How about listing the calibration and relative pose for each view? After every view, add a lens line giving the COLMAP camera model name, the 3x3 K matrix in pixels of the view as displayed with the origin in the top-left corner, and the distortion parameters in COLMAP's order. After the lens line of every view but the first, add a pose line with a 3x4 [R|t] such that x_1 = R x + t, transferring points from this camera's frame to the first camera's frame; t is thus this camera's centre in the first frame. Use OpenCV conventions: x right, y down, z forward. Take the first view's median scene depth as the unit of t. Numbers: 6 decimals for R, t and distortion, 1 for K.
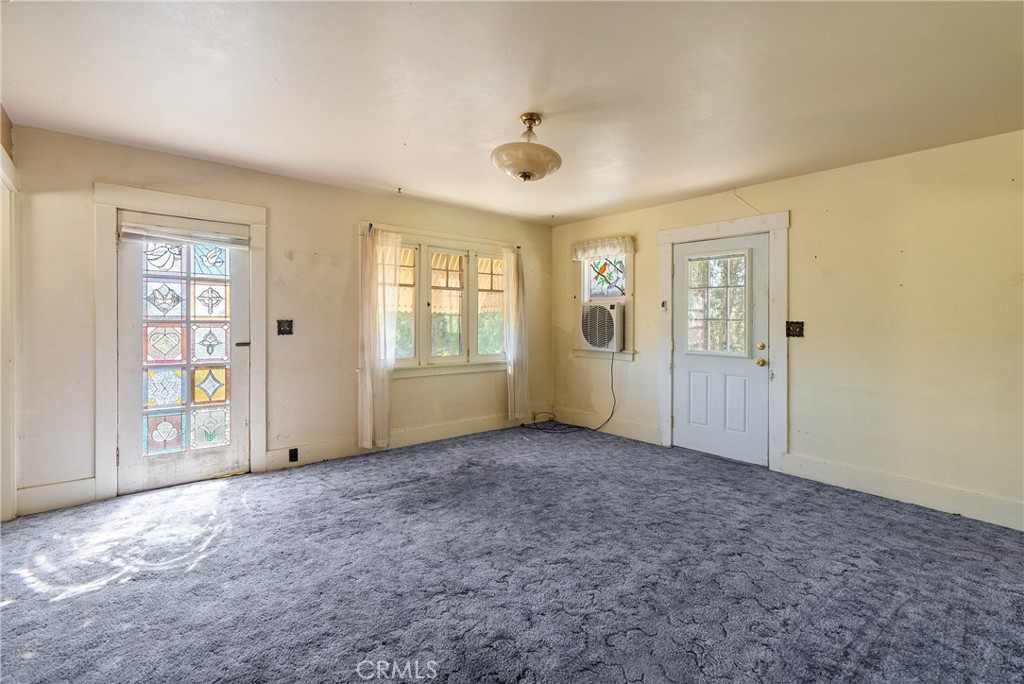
lens RADIAL K [[471.5, 0, 513.4], [0, 471.5, 322.8], [0, 0, 1]] dist [-0.000334, 0.000310]
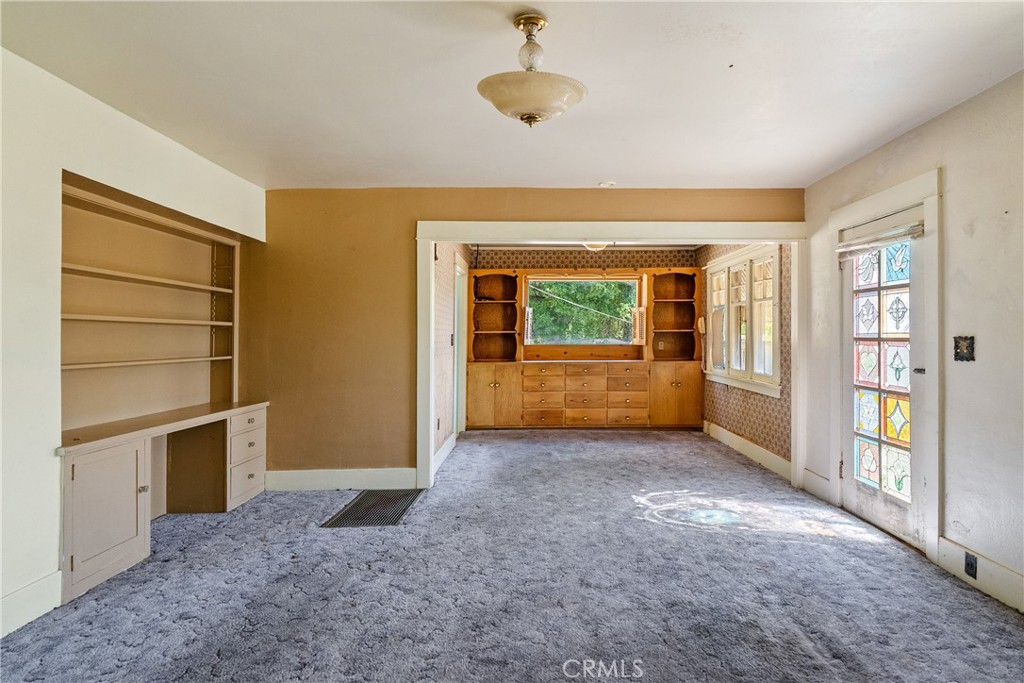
lens RADIAL K [[516.7, 0, 534.6], [0, 516.7, 345.1], [0, 0, 1]] dist [-0.002277, -0.000134]
pose [[-0.647831, 0.009051, -0.761731, 0.411123], [-0.000459, 0.999925, 0.012272, -0.003365], [0.761784, 0.008300, -0.647778, 1.084234]]
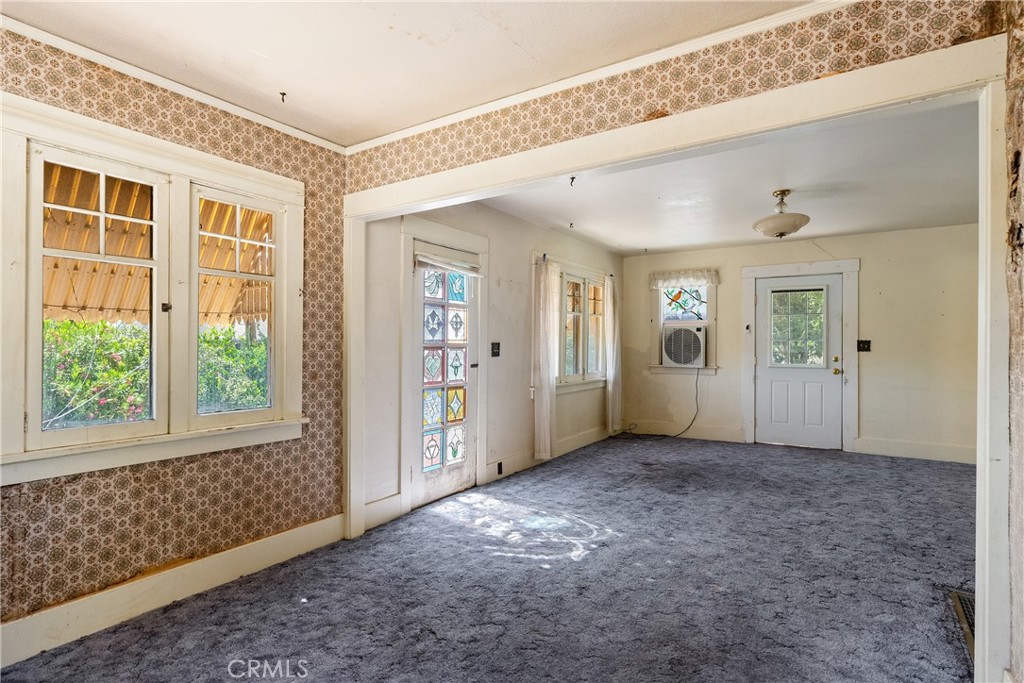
lens RADIAL K [[527.1, 0, 515.7], [0, 527.1, 343.6], [0, 0, 1]] dist [0.001927, 0.000650]
pose [[0.957571, -0.010352, 0.288012, -0.846184], [0.011677, 0.999928, -0.002883, -0.000031], [-0.287961, 0.006124, 0.957623, -0.178858]]
